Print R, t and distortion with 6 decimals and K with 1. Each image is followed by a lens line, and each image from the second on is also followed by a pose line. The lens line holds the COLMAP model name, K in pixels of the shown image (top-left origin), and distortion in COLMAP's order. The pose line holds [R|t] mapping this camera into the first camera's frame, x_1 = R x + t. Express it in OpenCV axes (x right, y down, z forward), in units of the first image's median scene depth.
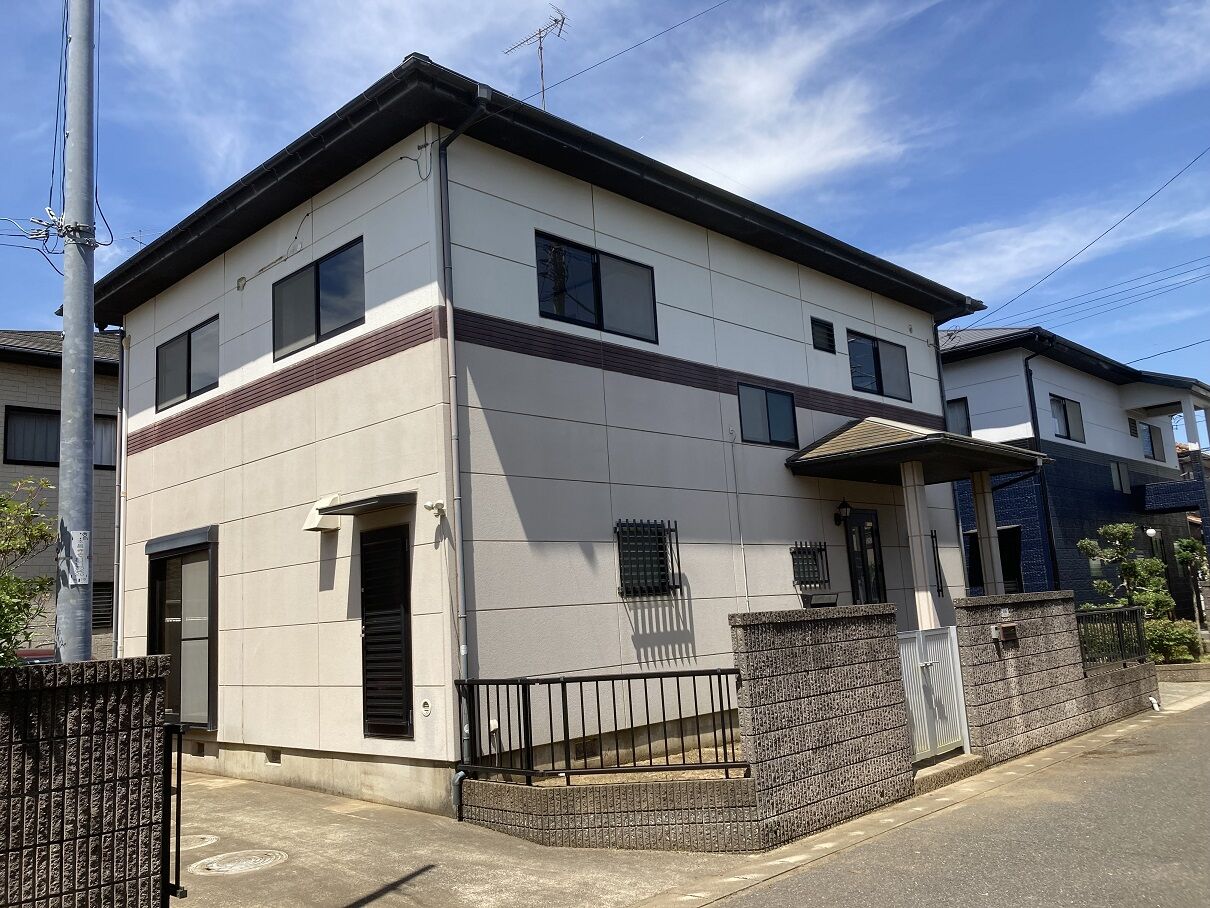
lens RADIAL K [[996.1, 0, 610.1], [0, 996.1, 452.5], [0, 0, 1]] dist [0.019762, -0.017143]
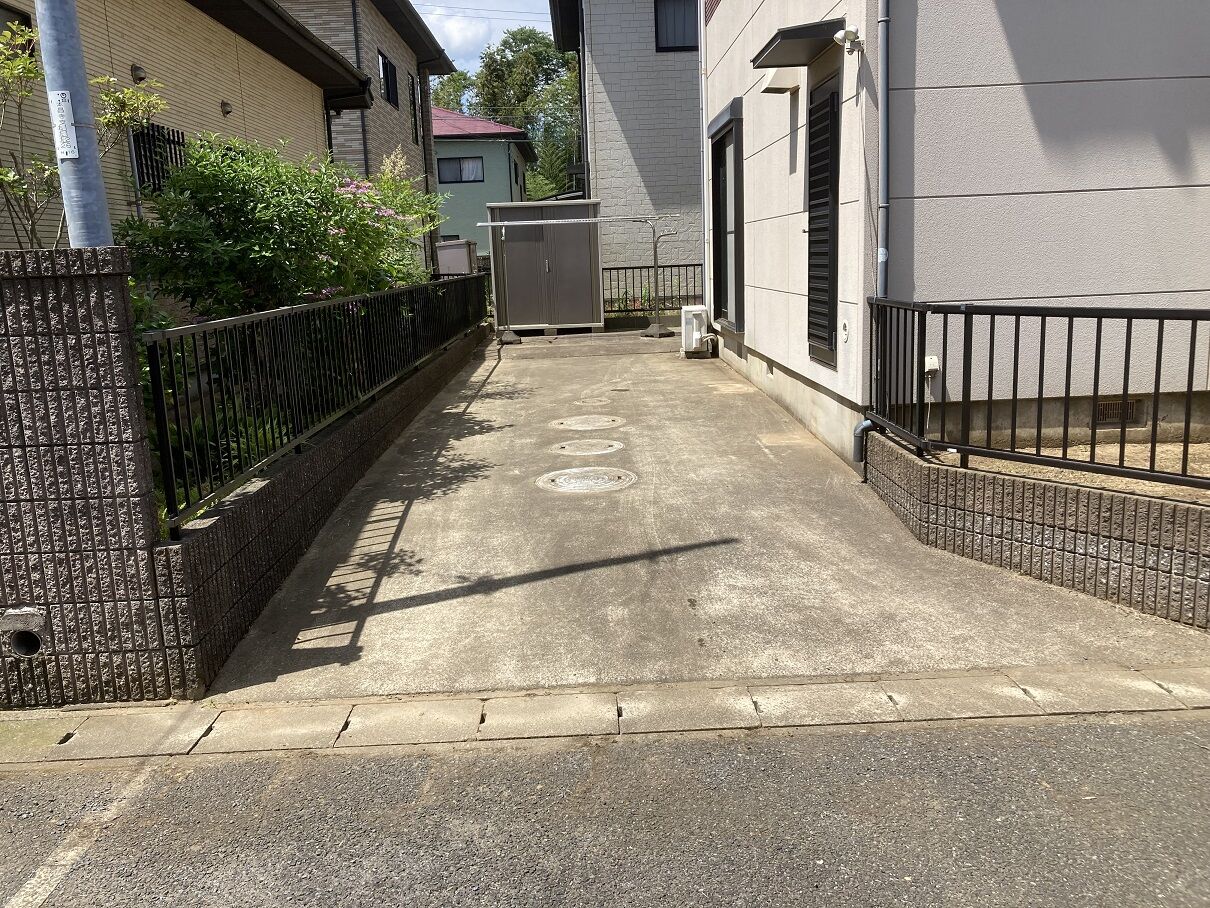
lens RADIAL K [[996.1, 0, 603.3], [0, 996.1, 444.9], [0, 0, 1]] dist [0.019762, -0.017143]
pose [[0.704281, 0.168288, -0.689687, 0.422894], [0.108323, 0.934647, 0.338675, 0.126623], [0.701609, -0.313231, 0.640025, 0.735565]]
